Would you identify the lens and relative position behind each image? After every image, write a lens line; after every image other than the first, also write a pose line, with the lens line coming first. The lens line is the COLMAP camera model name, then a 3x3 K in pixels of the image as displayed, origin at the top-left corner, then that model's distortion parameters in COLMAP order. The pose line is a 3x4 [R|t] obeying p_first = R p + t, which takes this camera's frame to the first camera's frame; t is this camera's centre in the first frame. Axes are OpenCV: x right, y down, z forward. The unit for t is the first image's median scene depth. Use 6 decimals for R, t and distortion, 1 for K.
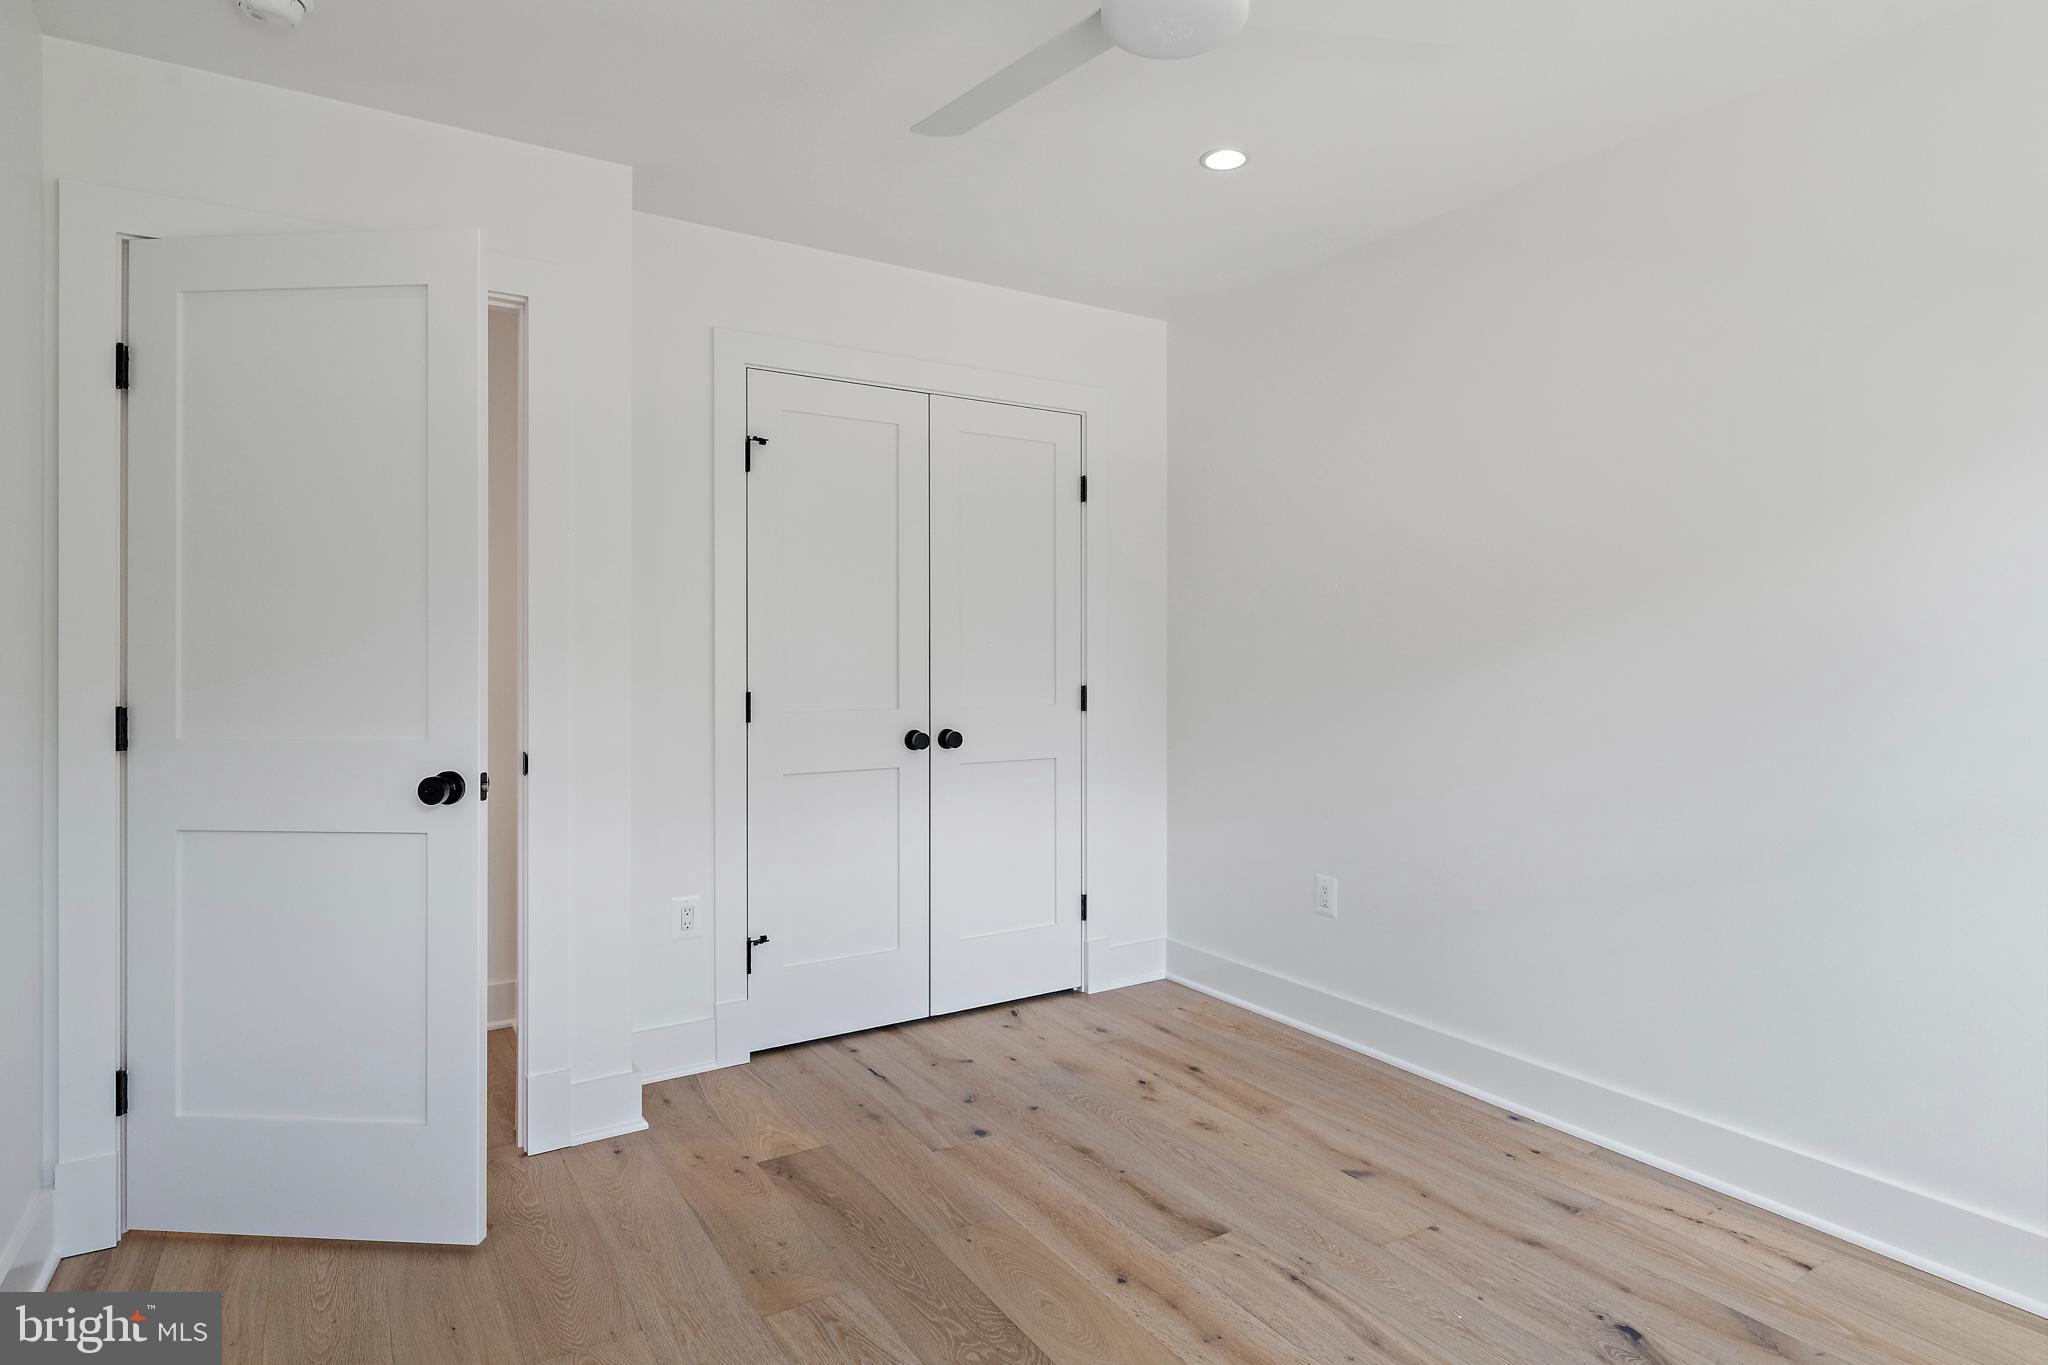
lens RADIAL K [[1083.9, 0, 989.6], [0, 1083.9, 686.3], [0, 0, 1]] dist [0.000997, 0.000316]
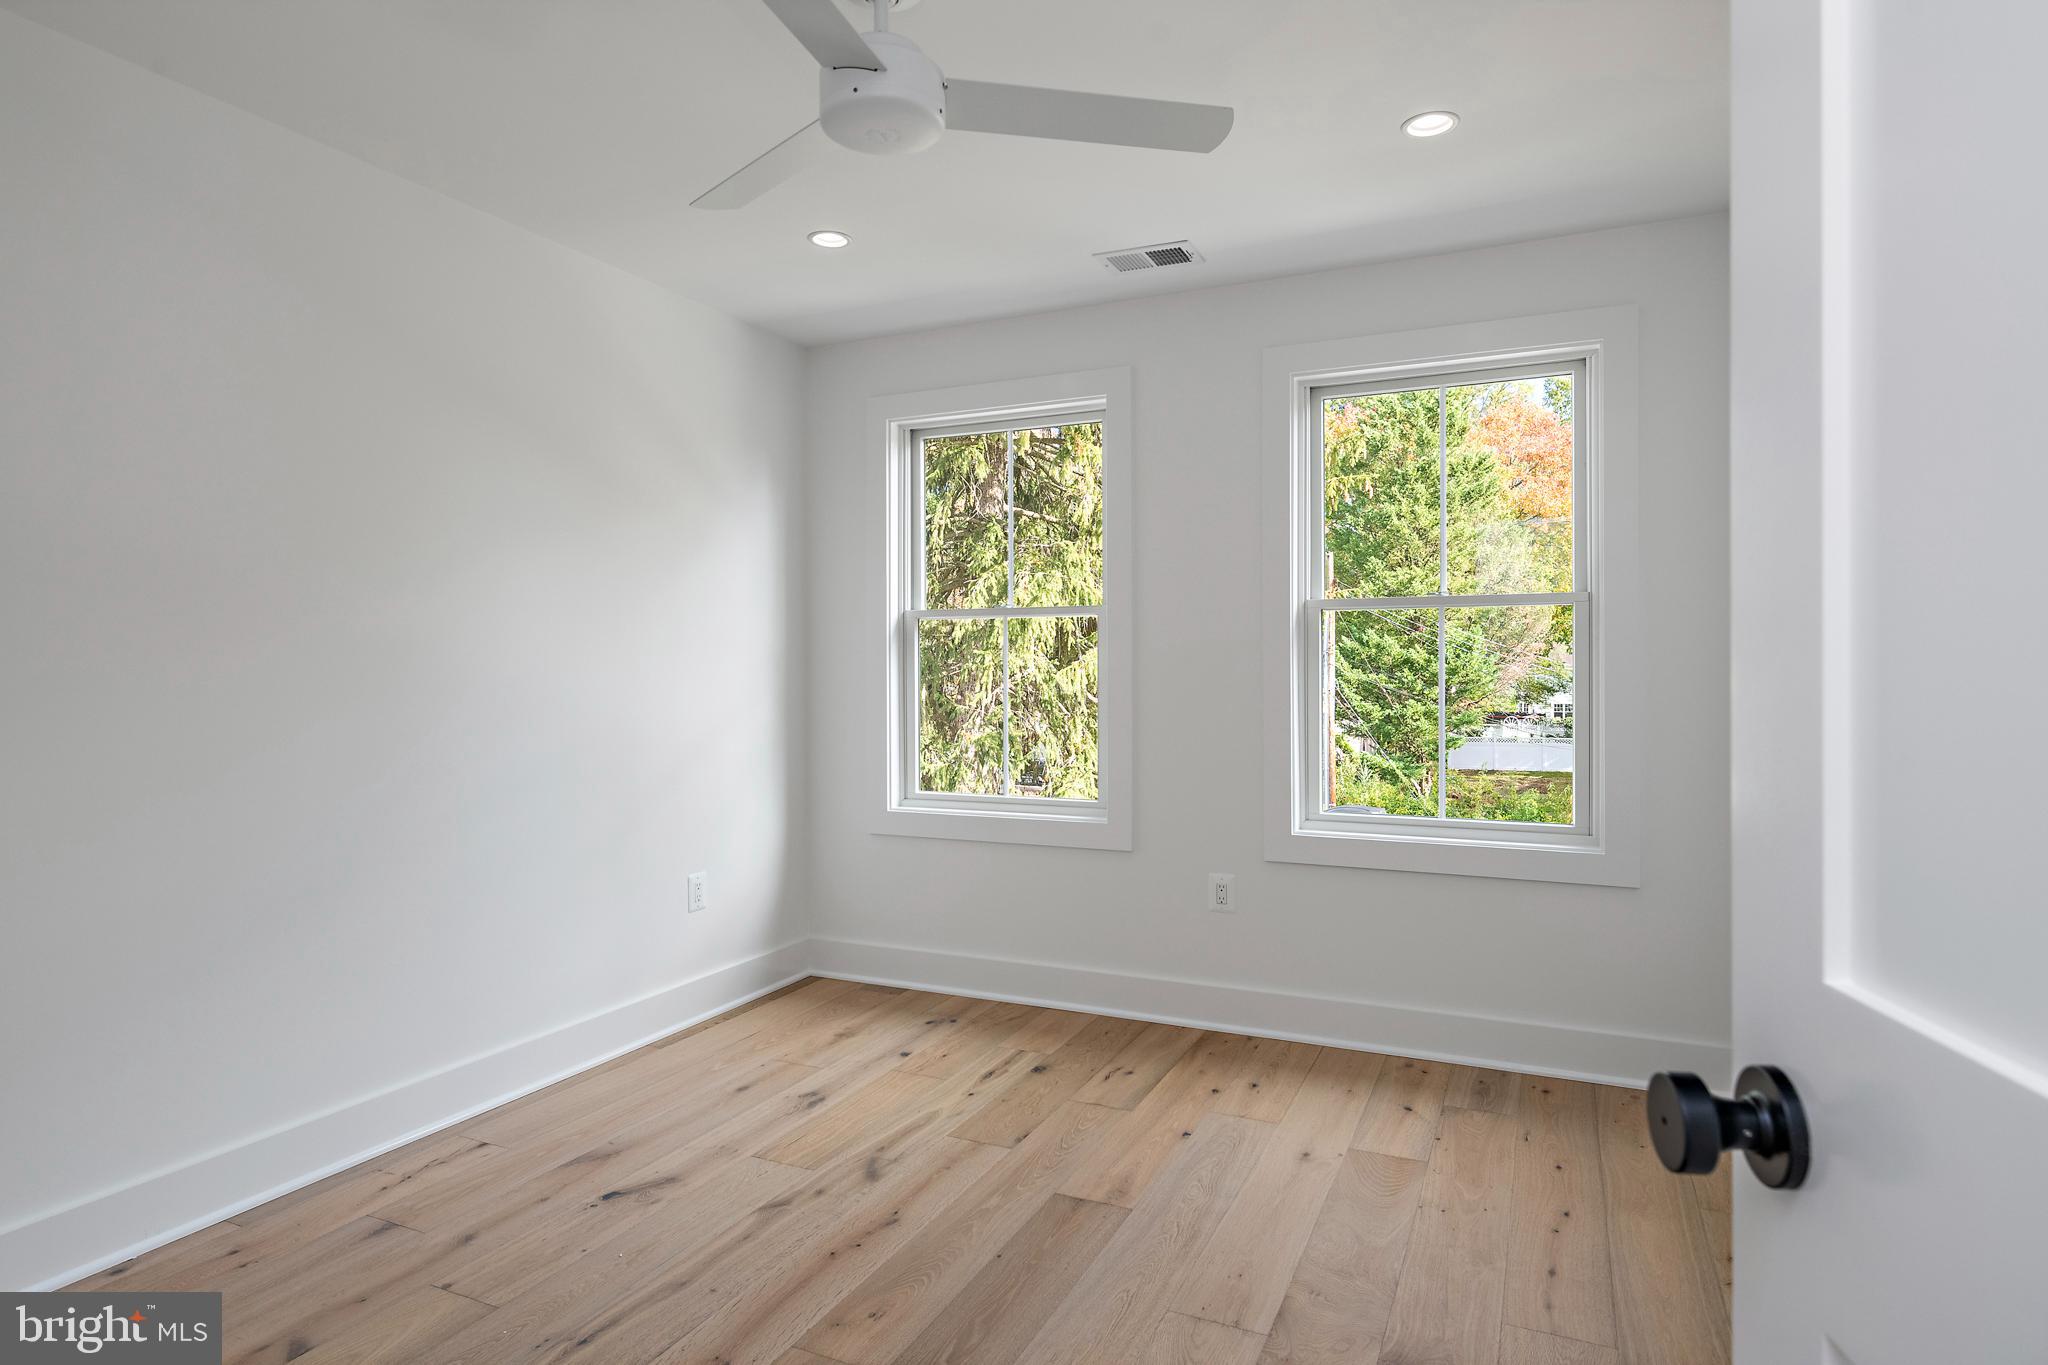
lens RADIAL K [[1149.5, 0, 1024.0], [0, 1149.5, 682.5], [0, 0, 1]] dist [0.001021, 0.000151]
pose [[-0.562515, -0.008540, 0.826743, -0.725050], [0.022551, 0.999416, 0.025668, -0.037735], [-0.826479, 0.033082, -0.561994, 1.188350]]
